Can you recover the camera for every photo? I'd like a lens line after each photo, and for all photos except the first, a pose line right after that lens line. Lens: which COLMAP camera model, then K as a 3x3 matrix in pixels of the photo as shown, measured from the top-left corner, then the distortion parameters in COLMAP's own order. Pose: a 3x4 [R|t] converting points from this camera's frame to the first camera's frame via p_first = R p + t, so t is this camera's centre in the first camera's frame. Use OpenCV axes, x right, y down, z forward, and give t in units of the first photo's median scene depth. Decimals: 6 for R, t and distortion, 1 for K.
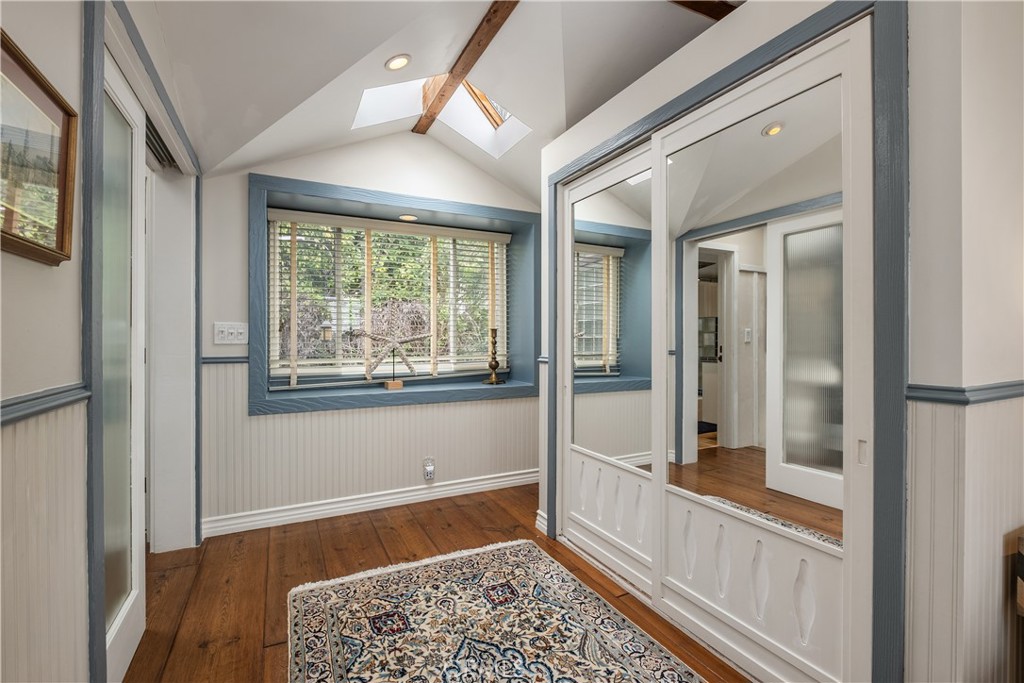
lens RADIAL K [[456.4, 0, 511.7], [0, 456.4, 339.3], [0, 0, 1]] dist [0.002601, -0.002131]
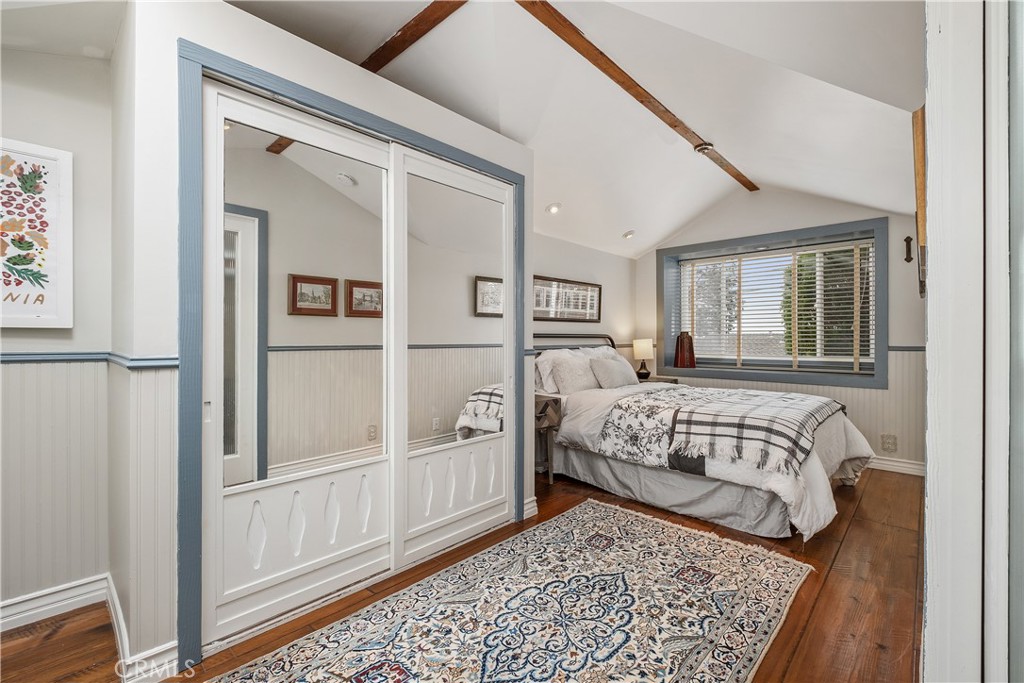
lens RADIAL K [[436.2, 0, 512.3], [0, 436.2, 339.7], [0, 0, 1]] dist [-0.007180, -0.000806]
pose [[-0.337650, -0.002589, 0.941268, -0.838409], [0.001967, 0.999992, 0.003456, 0.023910], [-0.941270, 0.003019, -0.337643, 1.177961]]
